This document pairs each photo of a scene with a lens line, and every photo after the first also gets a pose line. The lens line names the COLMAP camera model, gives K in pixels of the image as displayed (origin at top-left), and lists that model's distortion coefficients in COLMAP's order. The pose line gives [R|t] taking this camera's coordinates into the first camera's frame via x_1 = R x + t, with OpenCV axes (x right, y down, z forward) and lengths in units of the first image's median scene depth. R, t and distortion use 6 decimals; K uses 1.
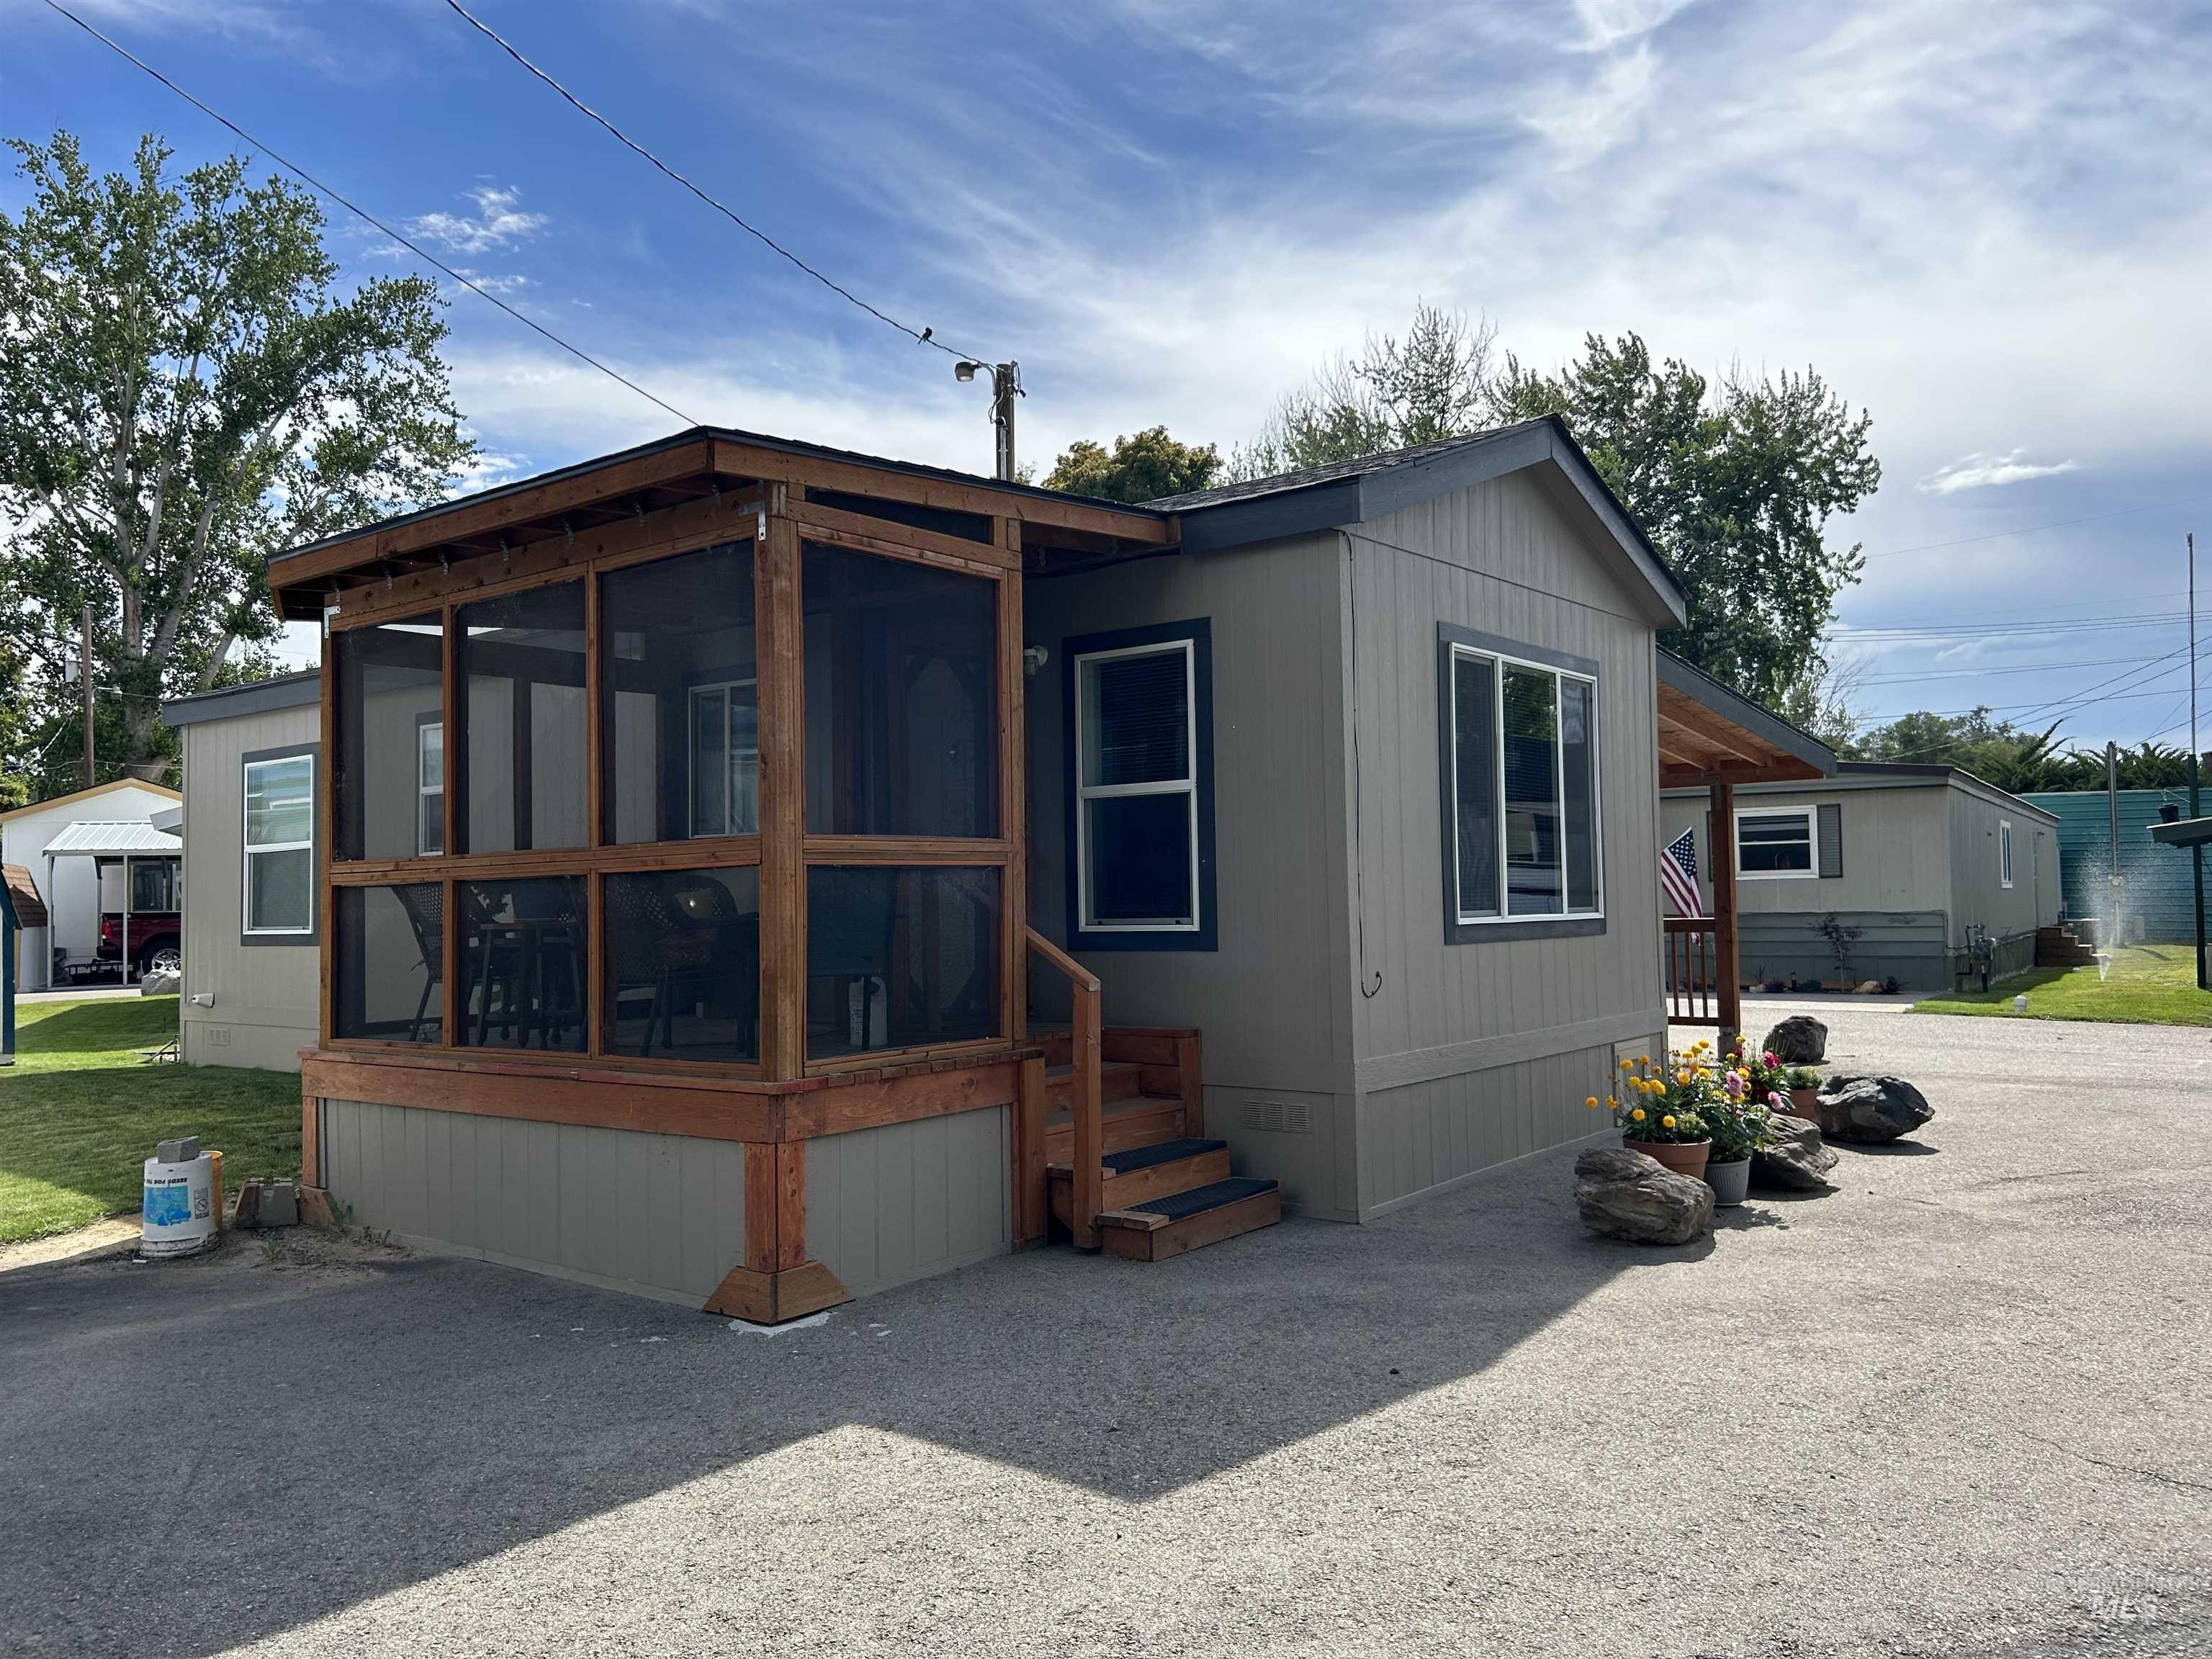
lens RADIAL K [[1662.8, 0, 1106.0], [0, 1662.8, 829.5], [0, 0, 1]] dist [0.013495, -0.001694]
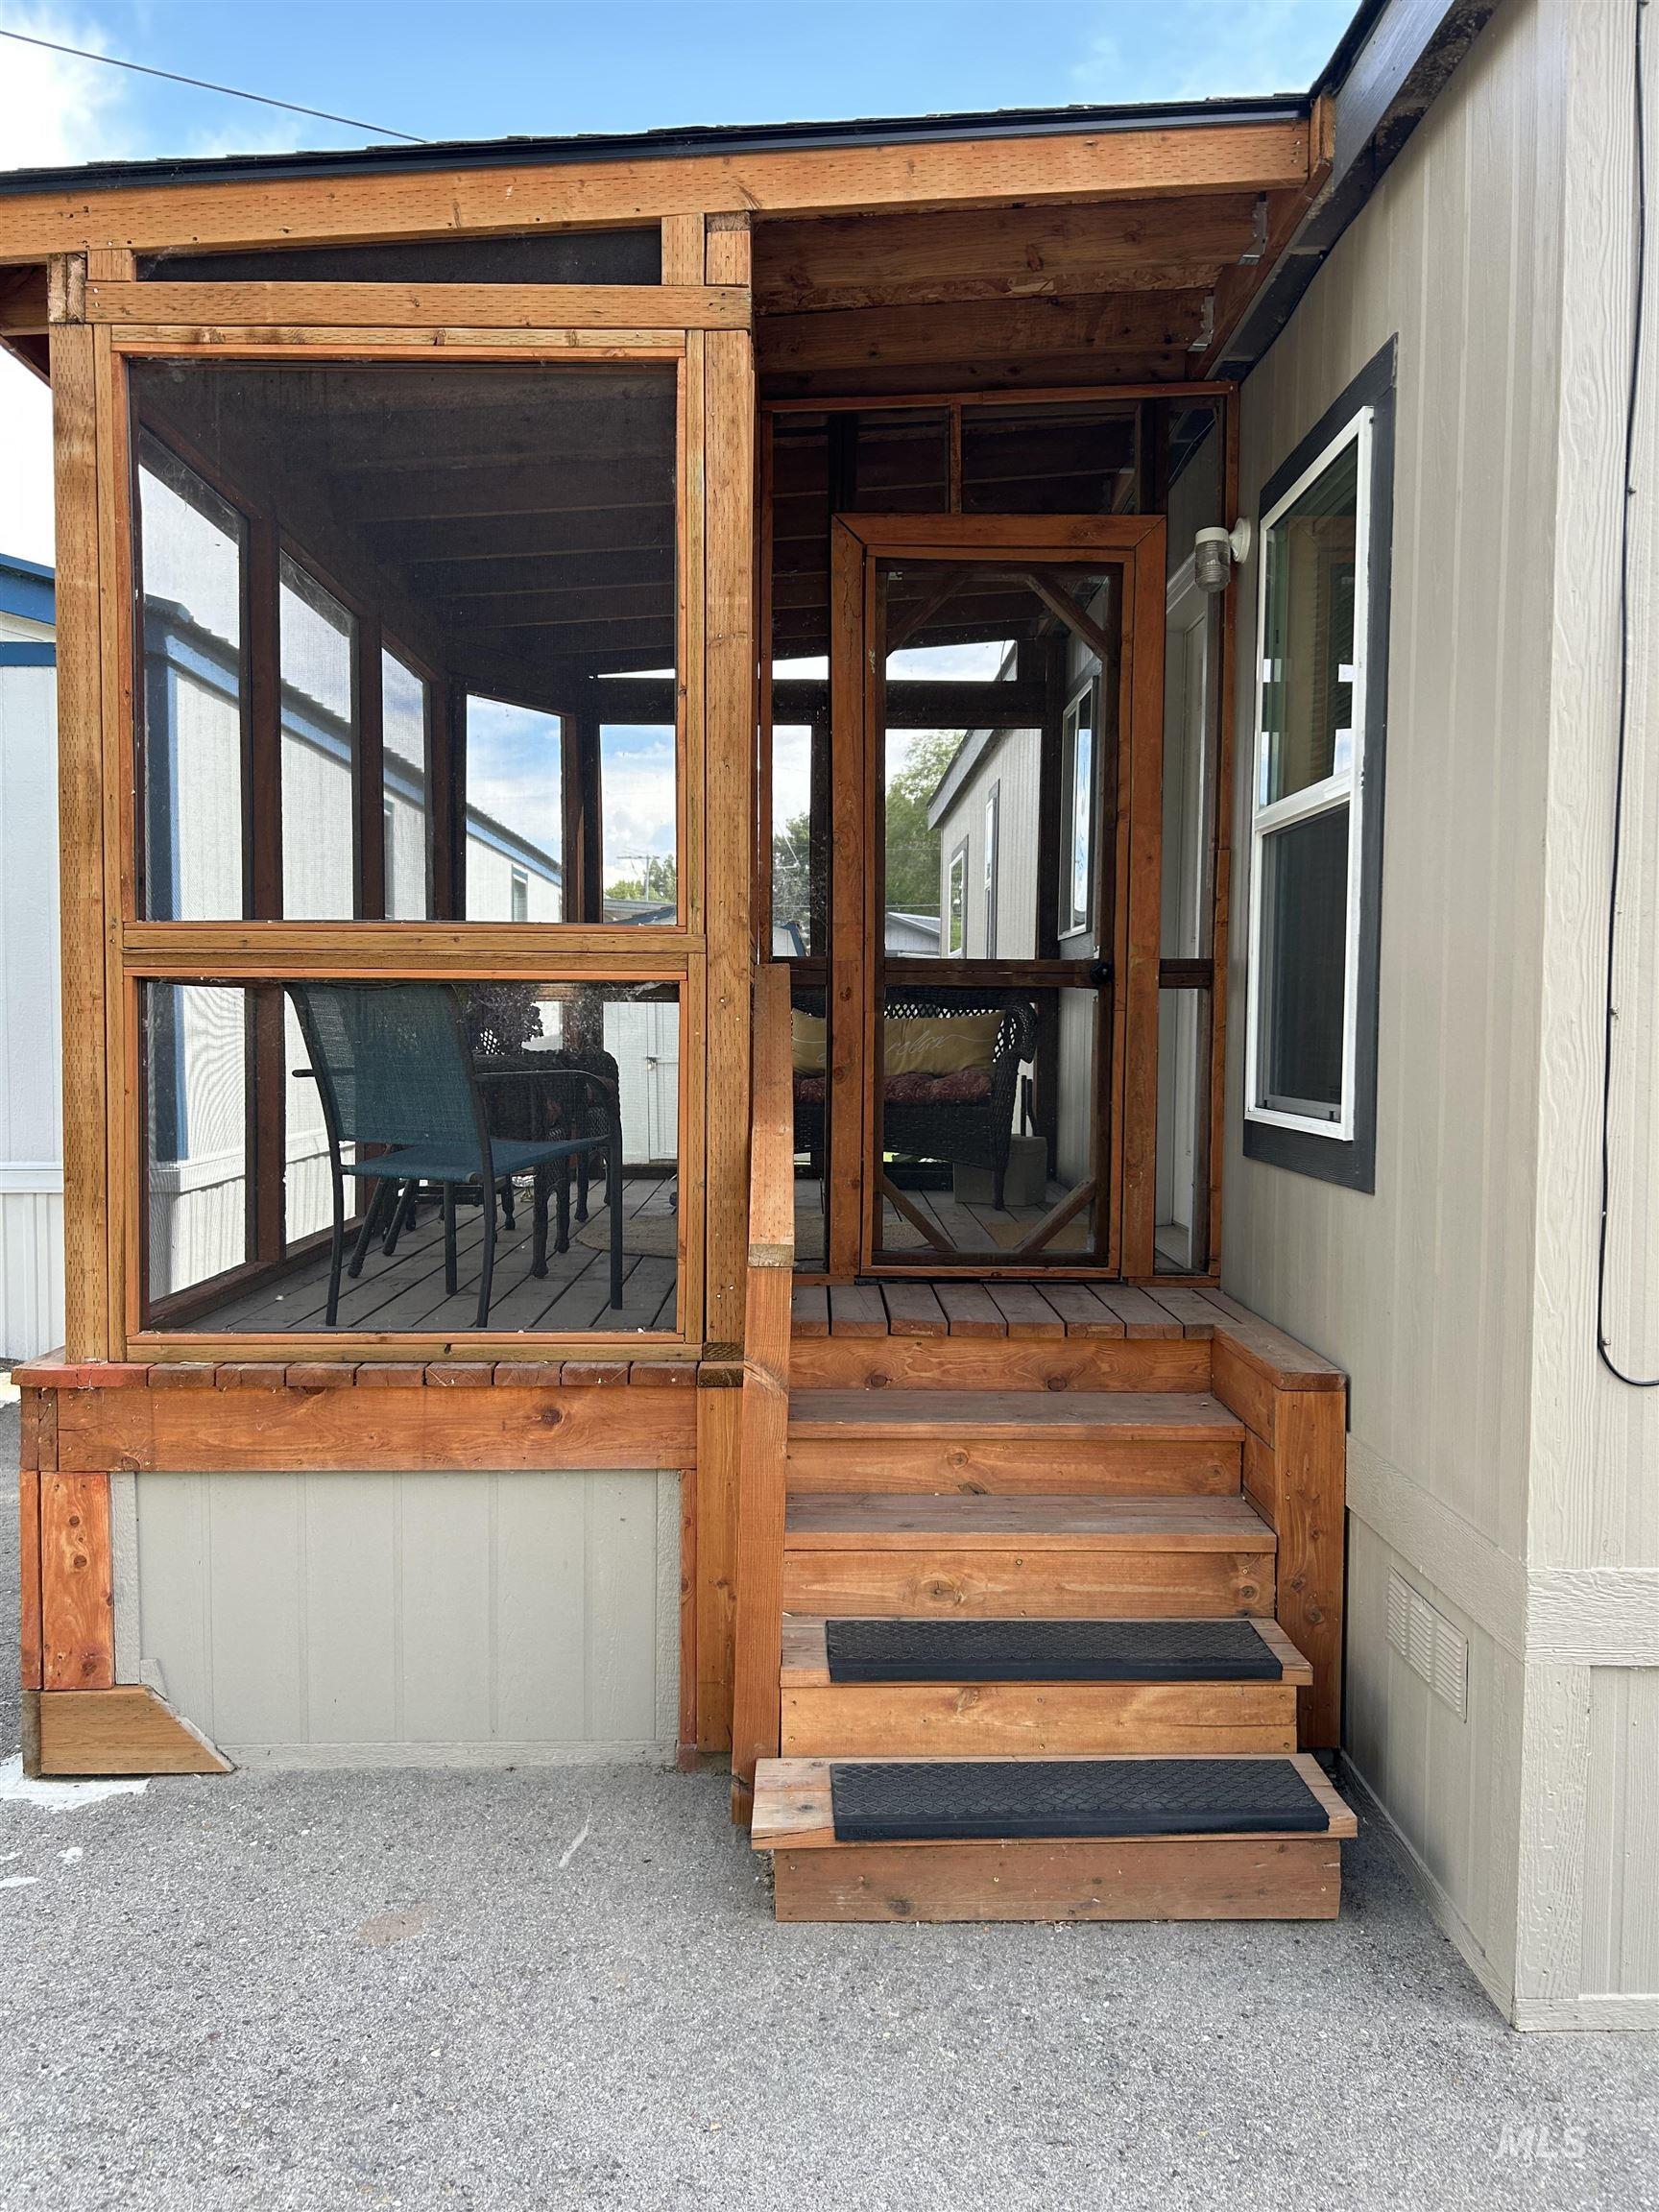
lens RADIAL K [[1662.8, 0, 770.3], [0, 1662.8, 1113.8], [0, 0, 1]] dist [0.013495, -0.001694]
pose [[0.613776, 0.065699, -0.786742, 0.301087], [0.016177, 0.995276, 0.095733, 0.013466], [0.789314, -0.071485, 0.609814, 0.658915]]
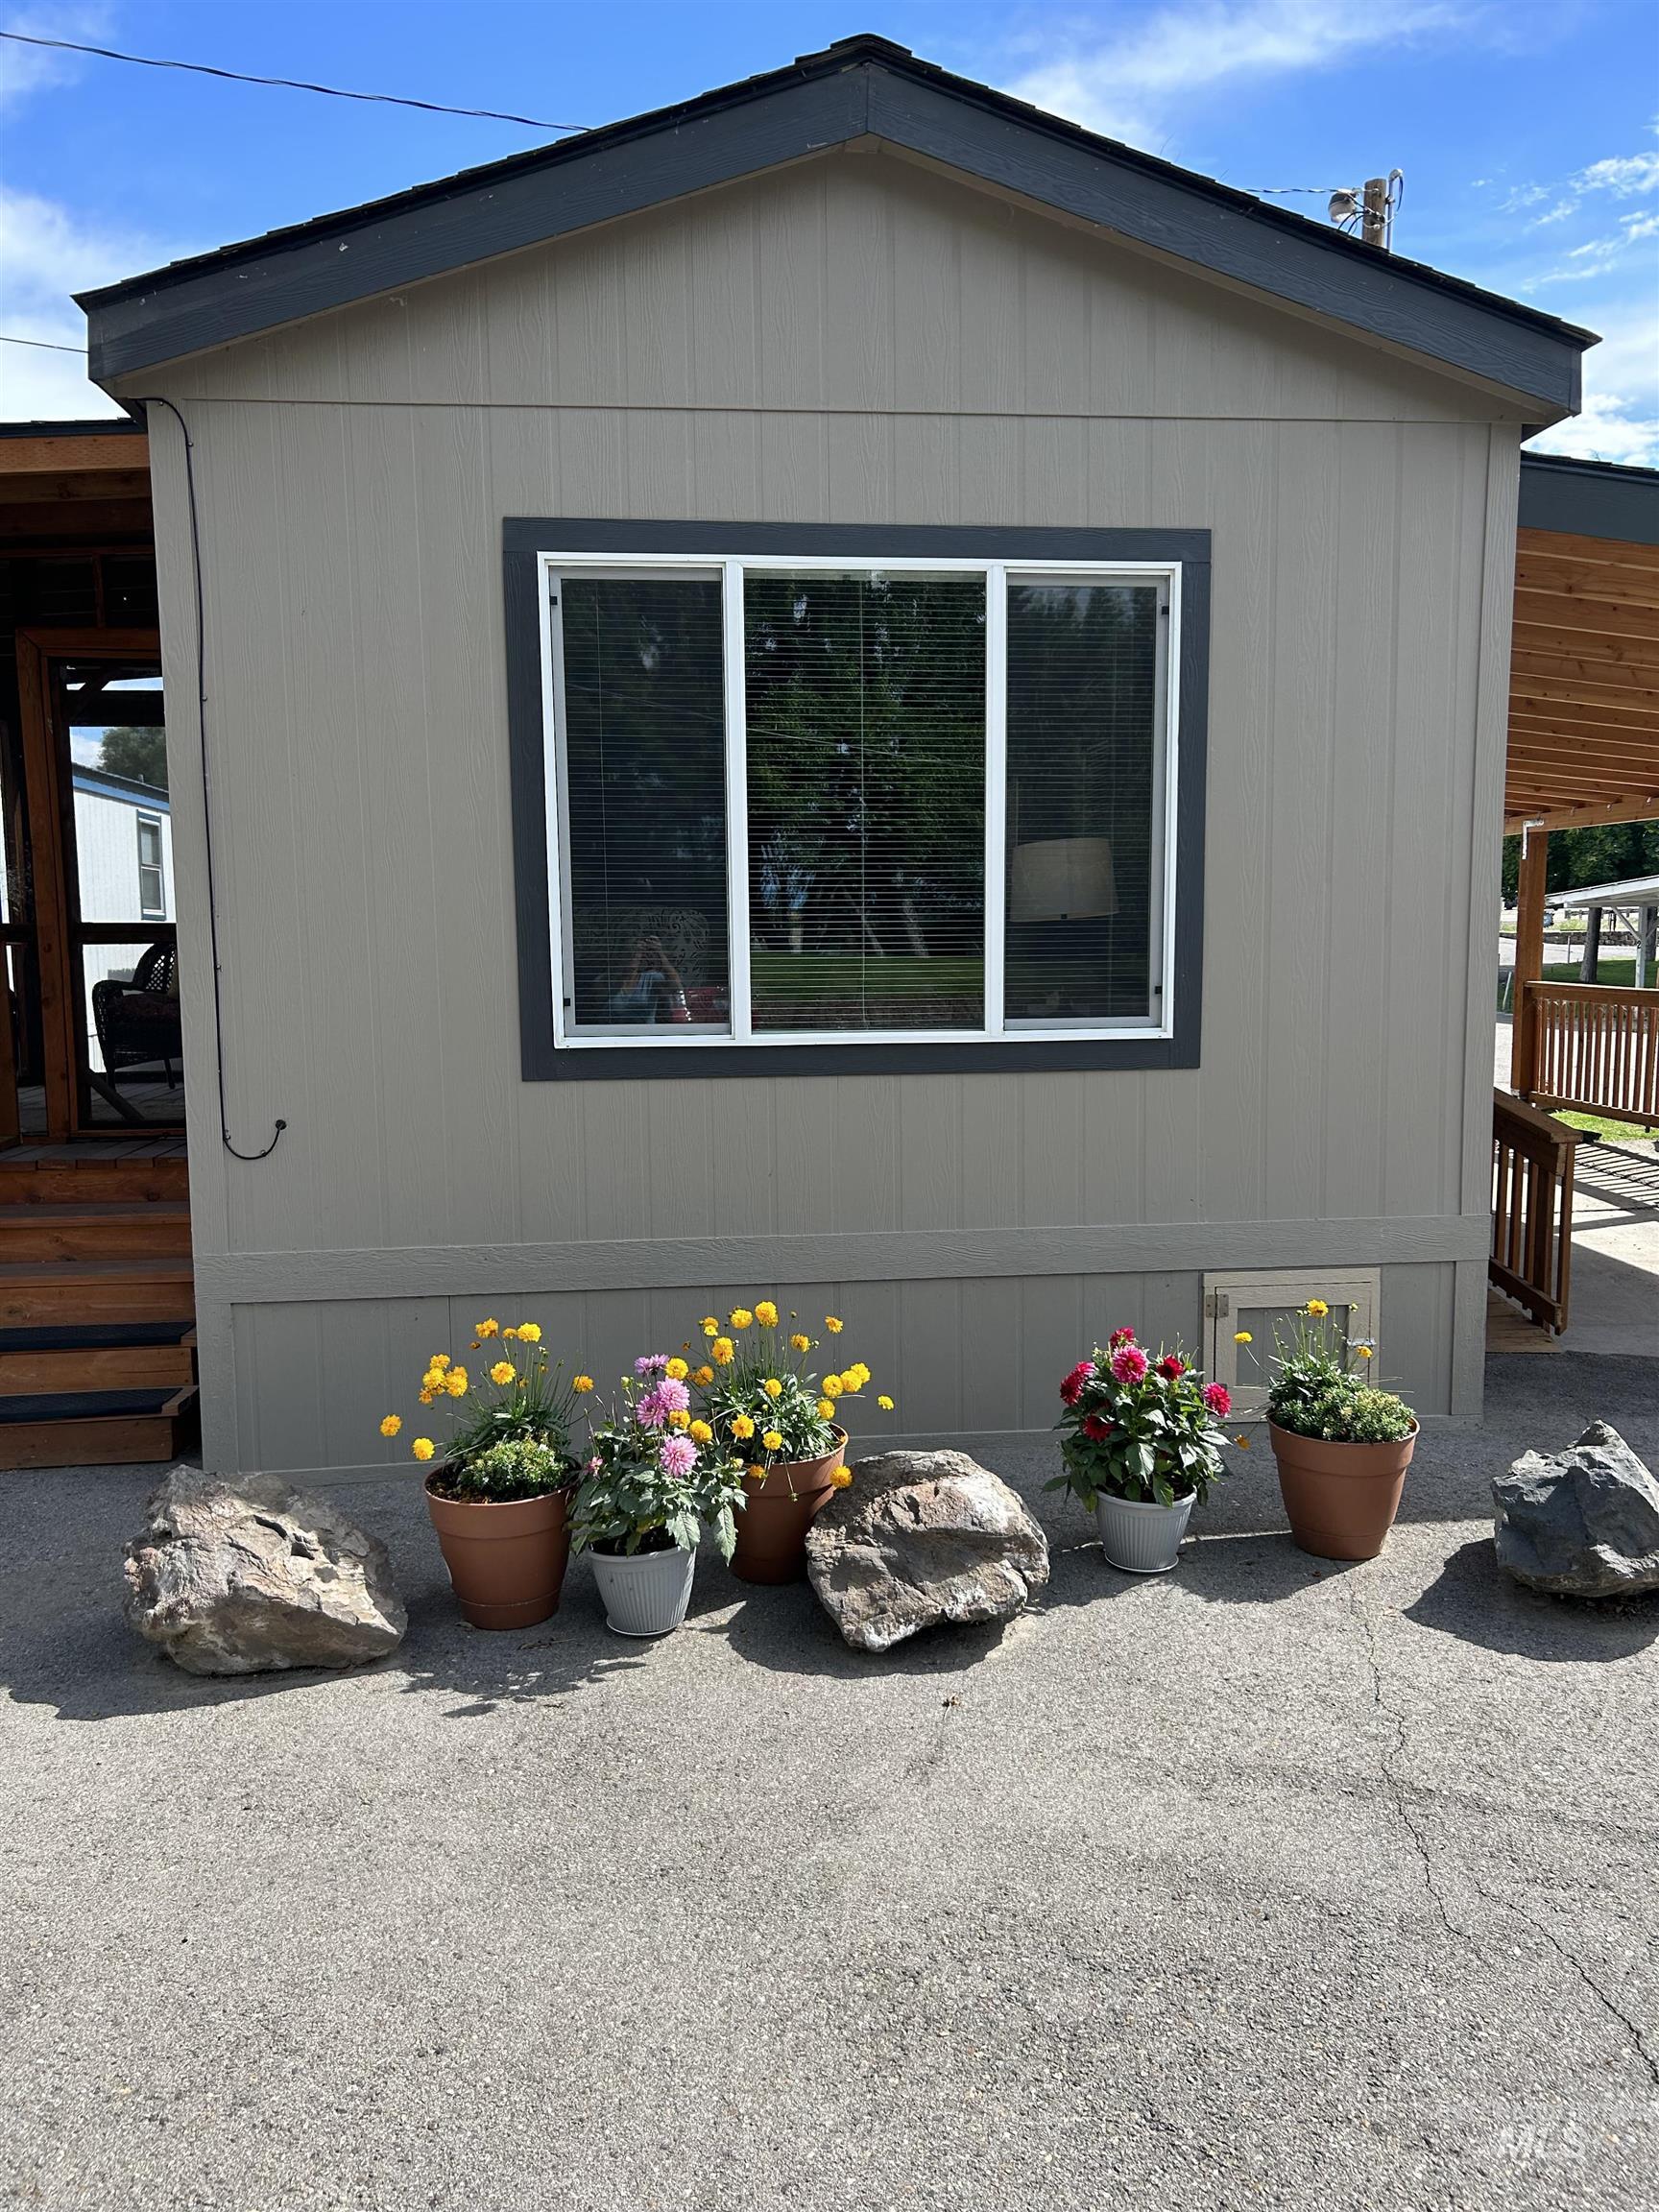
lens RADIAL K [[1662.8, 0, 770.3], [0, 1662.8, 1113.8], [0, 0, 1]] dist [0.013495, -0.001694]
pose [[0.695742, 0.087719, -0.712915, 0.749229], [0.028431, 0.988374, 0.149358, -0.006217], [0.717729, -0.124184, 0.685160, 0.699020]]
